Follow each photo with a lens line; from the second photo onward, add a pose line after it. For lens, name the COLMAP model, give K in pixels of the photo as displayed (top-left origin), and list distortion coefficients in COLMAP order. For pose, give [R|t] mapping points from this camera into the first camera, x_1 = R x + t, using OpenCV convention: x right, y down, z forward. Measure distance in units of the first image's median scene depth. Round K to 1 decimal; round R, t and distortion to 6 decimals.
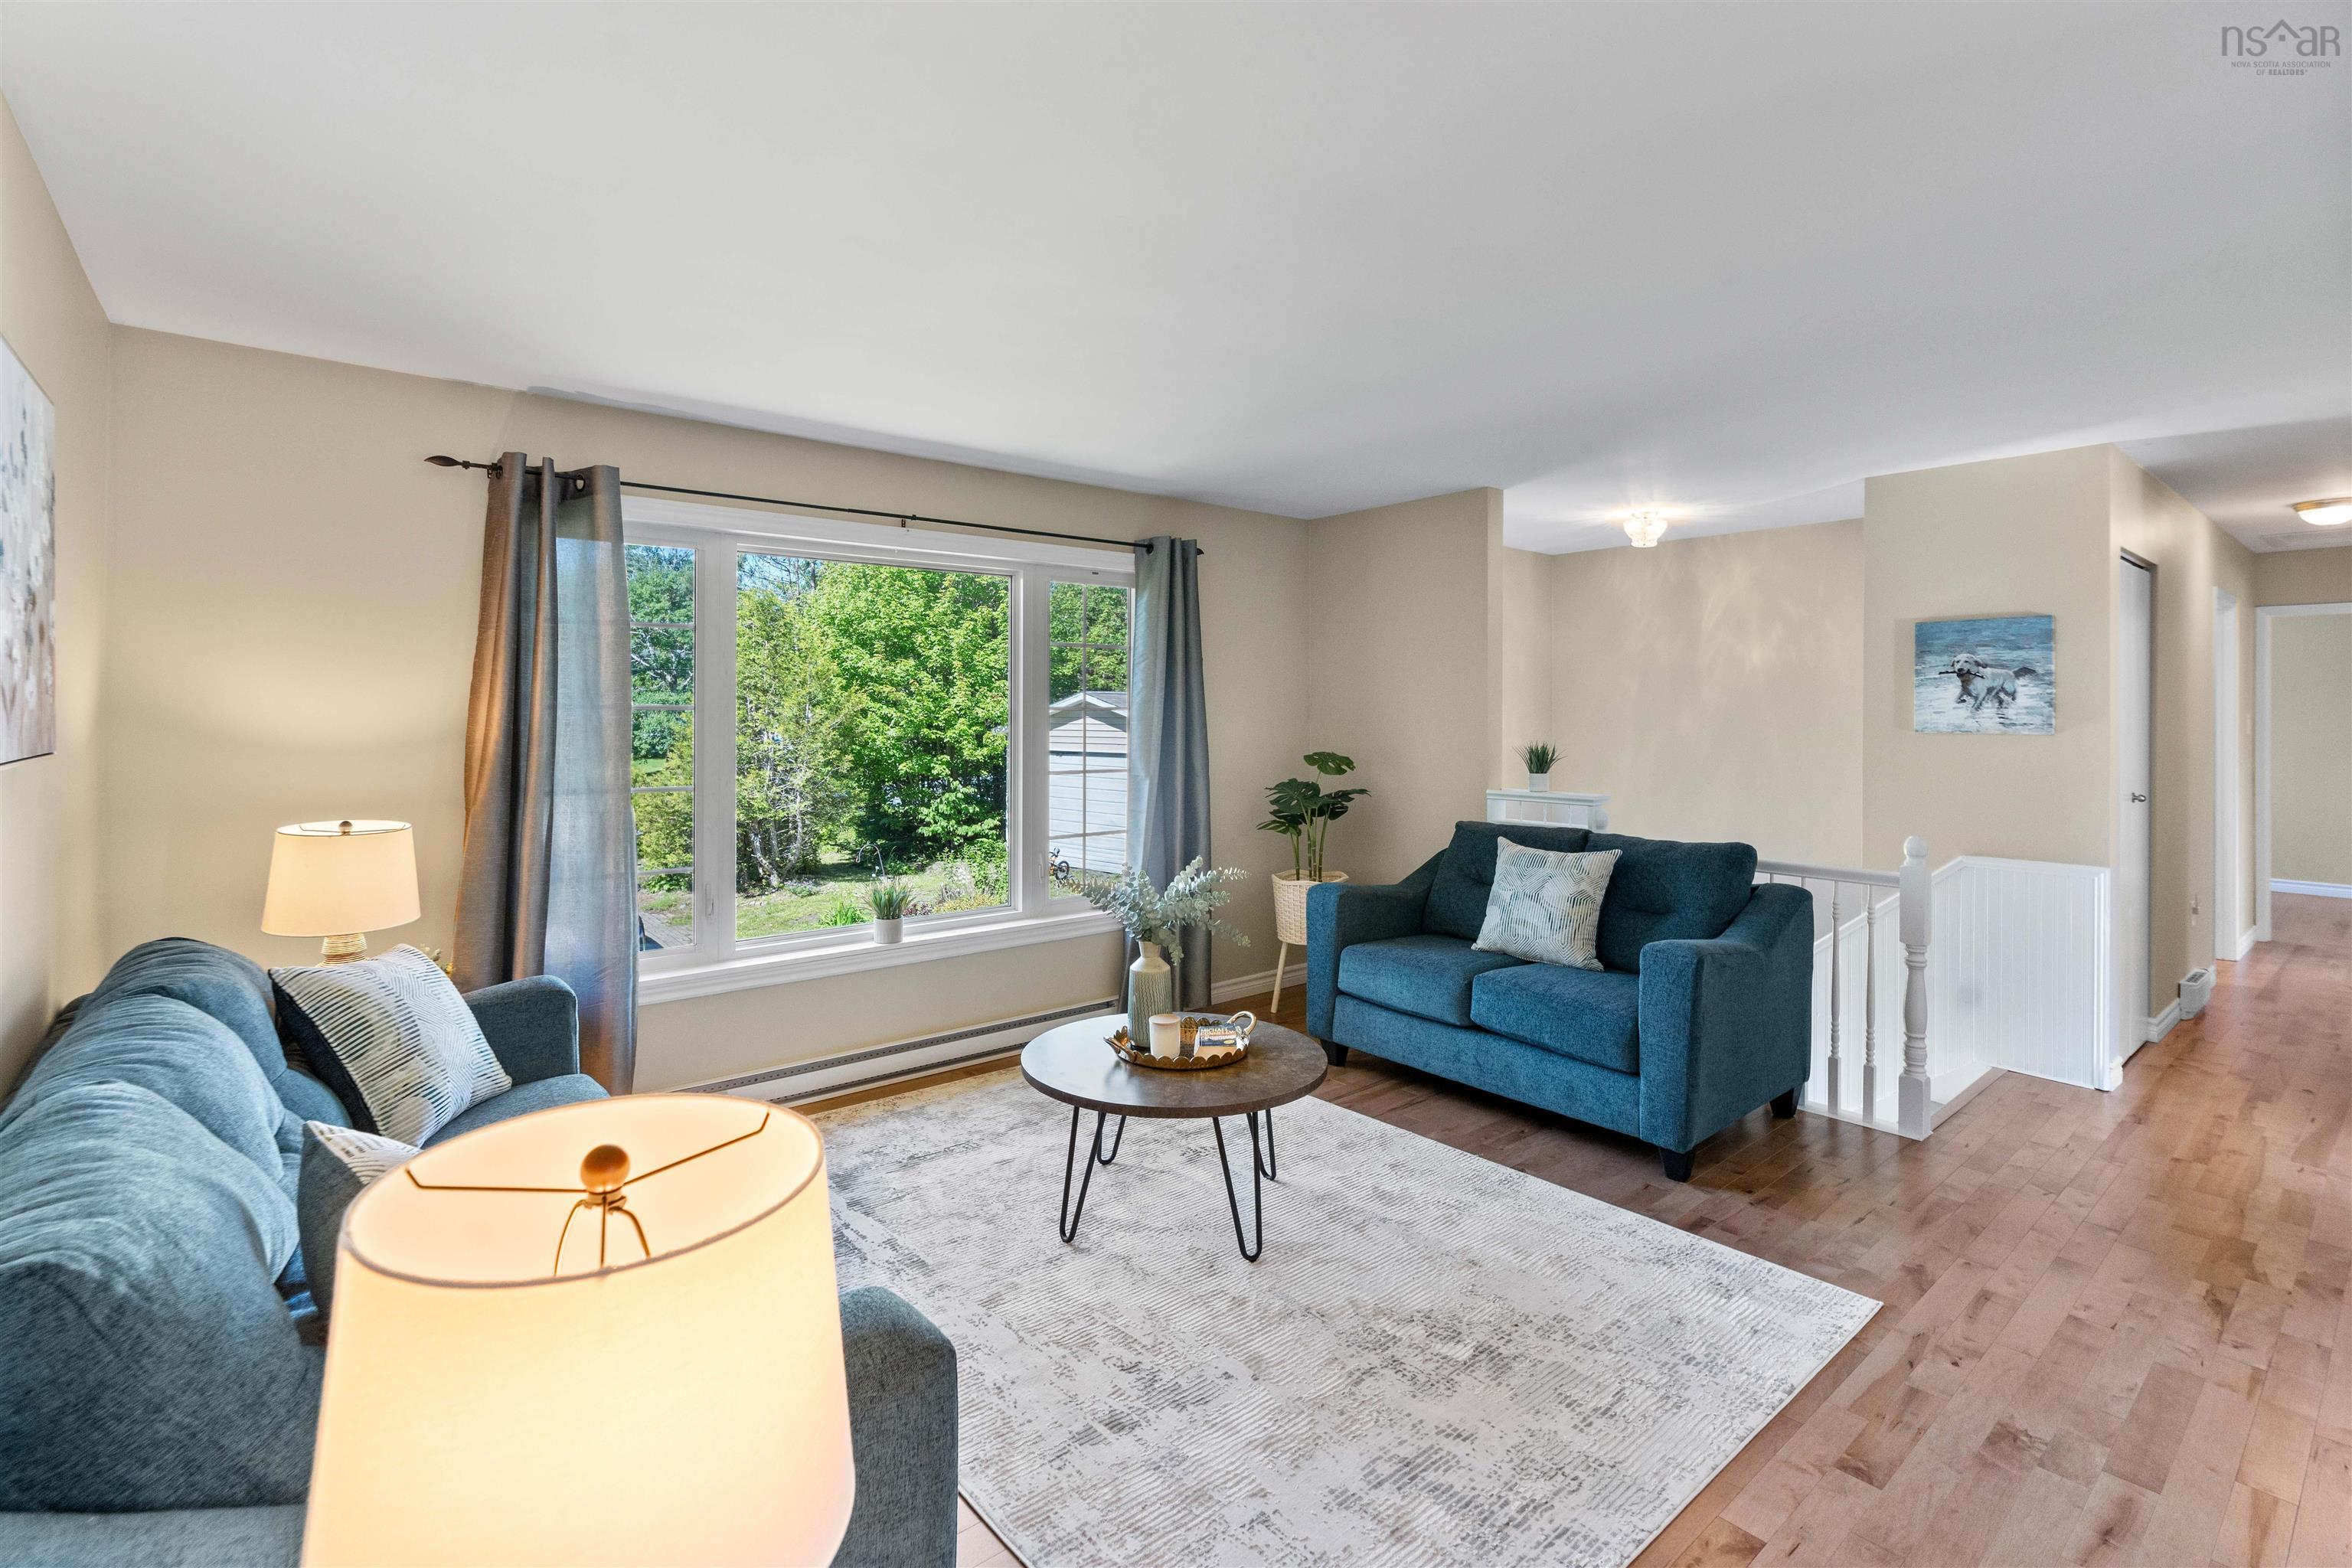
lens RADIAL K [[1079.7, 0, 1178.2], [0, 1079.7, 701.6], [0, 0, 1]] dist [-0.006325, 0.003677]
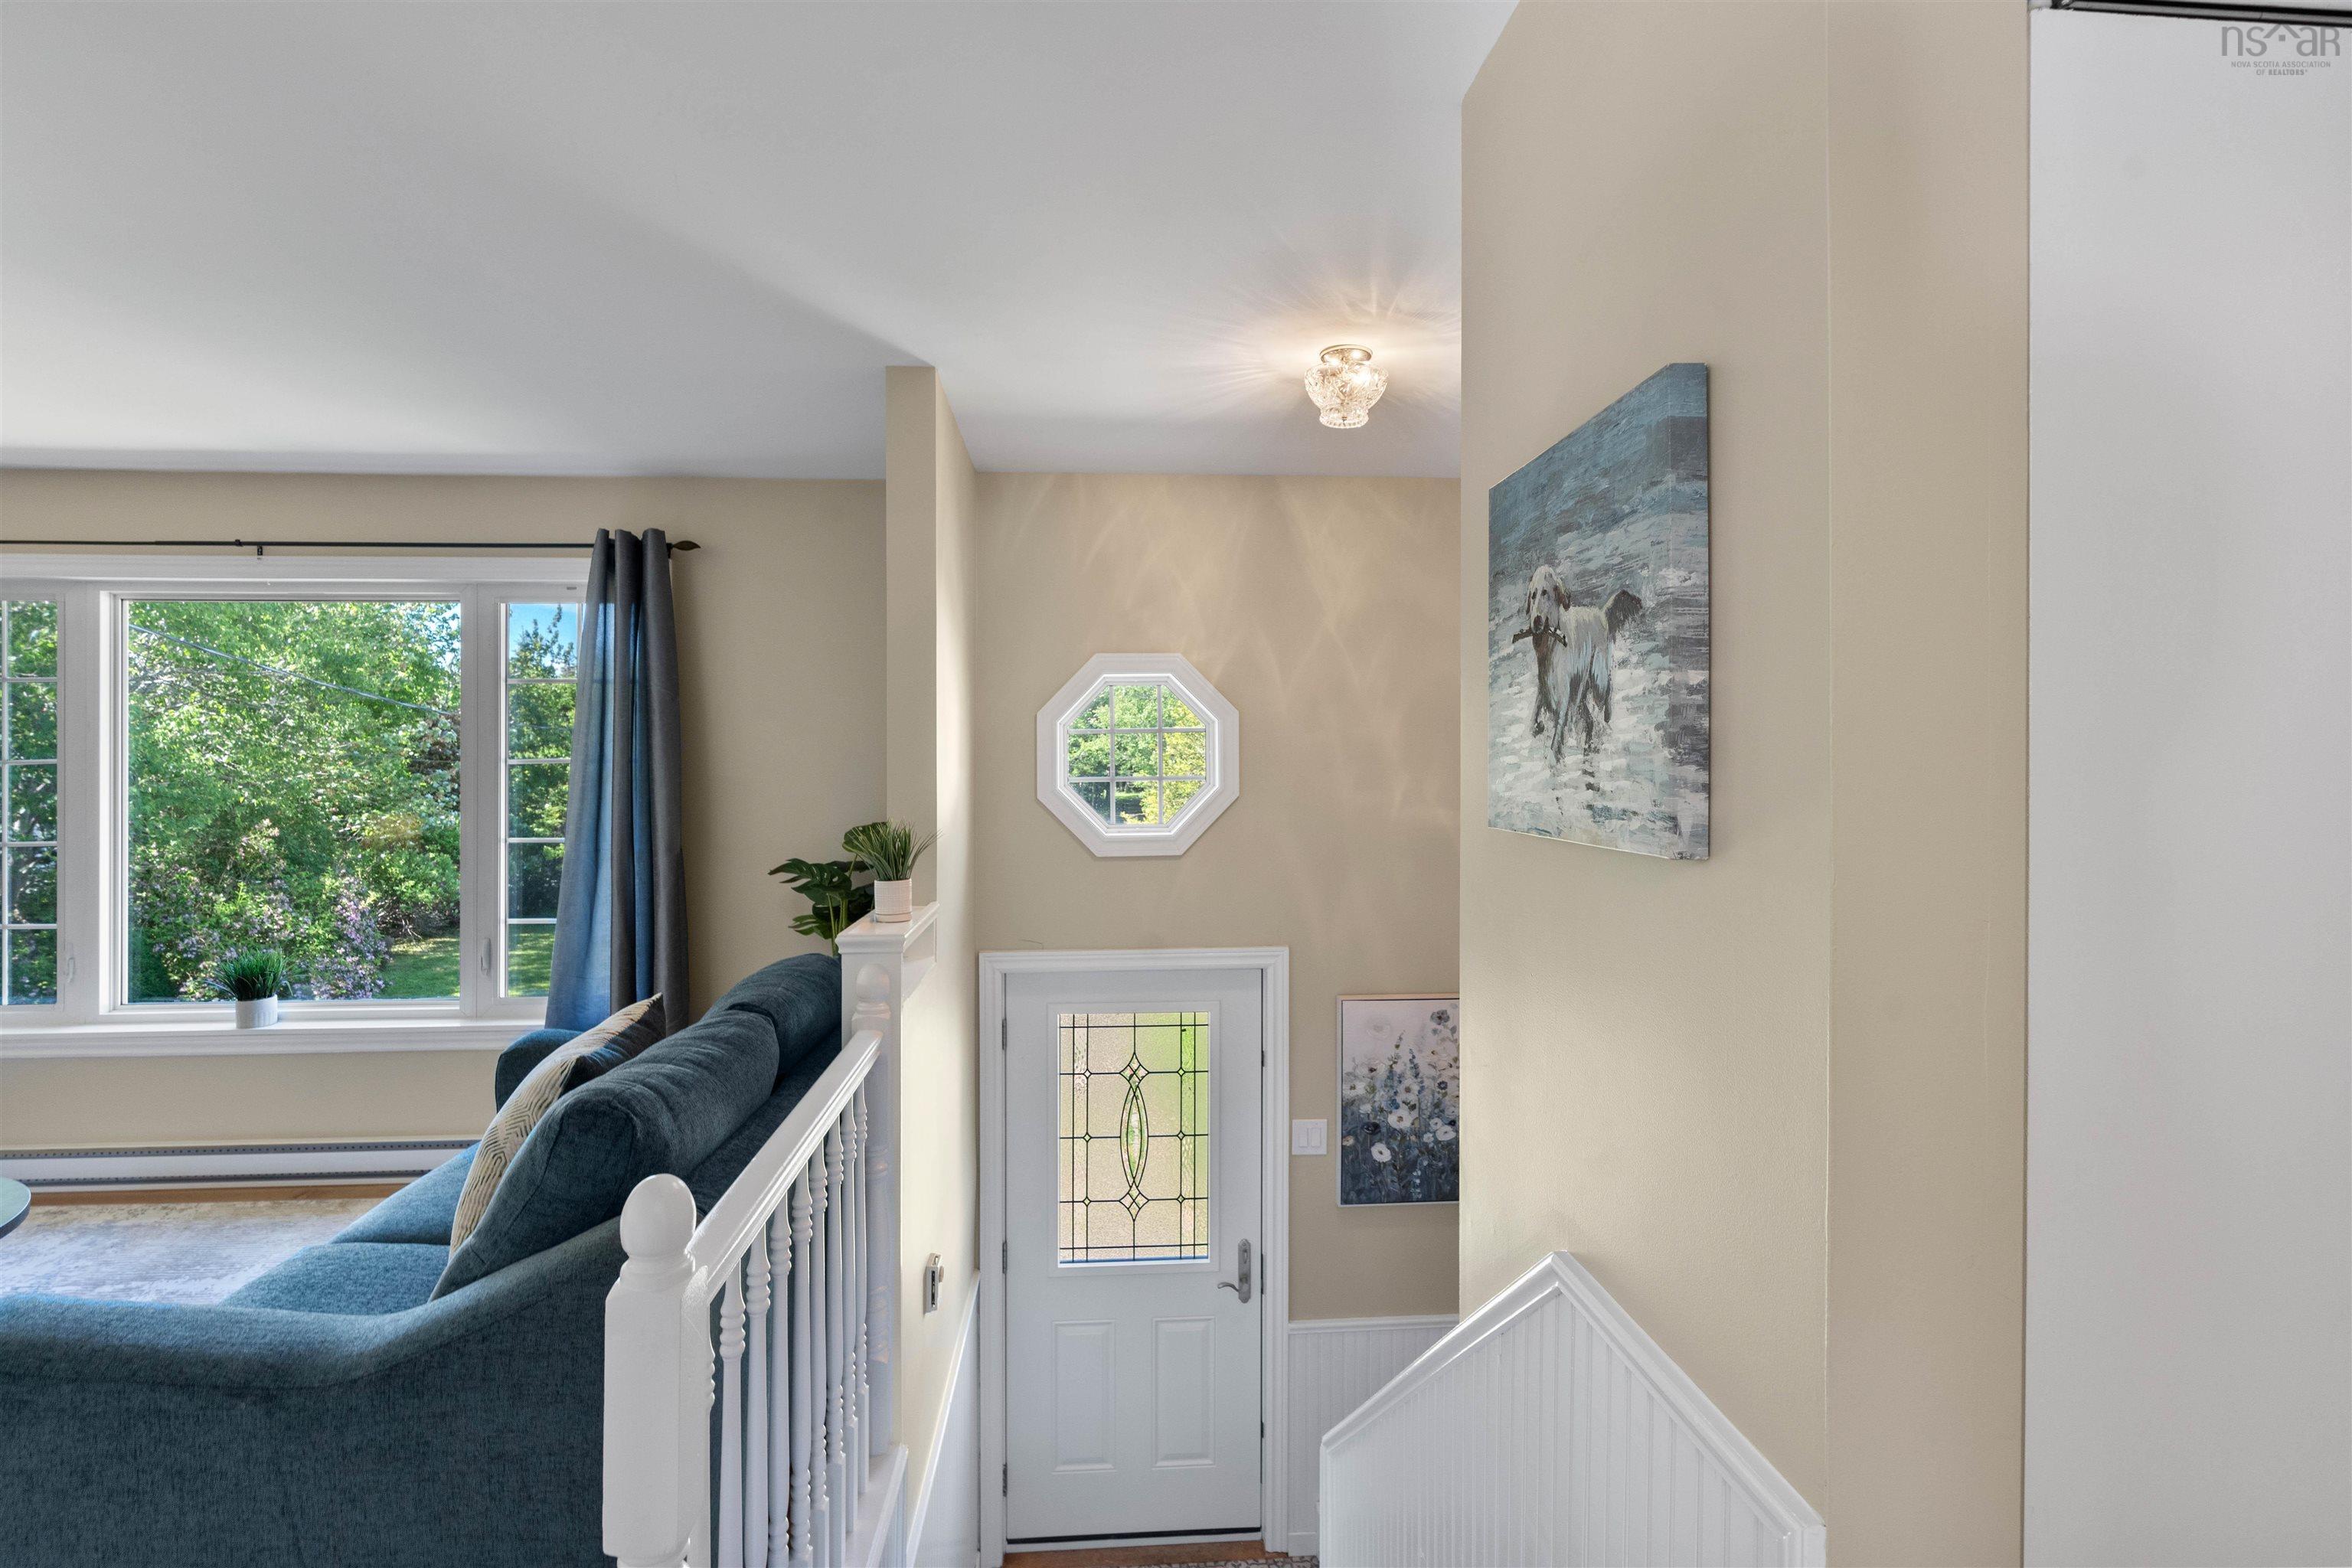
lens RADIAL K [[1079.7, 0, 1161.9], [0, 1079.7, 758.2], [0, 0, 1]] dist [-0.006325, 0.003677]
pose [[0.804789, -0.004861, -0.593541, 0.844242], [0.008674, 0.999956, 0.003571, 0.005917], [0.593498, -0.008022, 0.804796, 0.723168]]
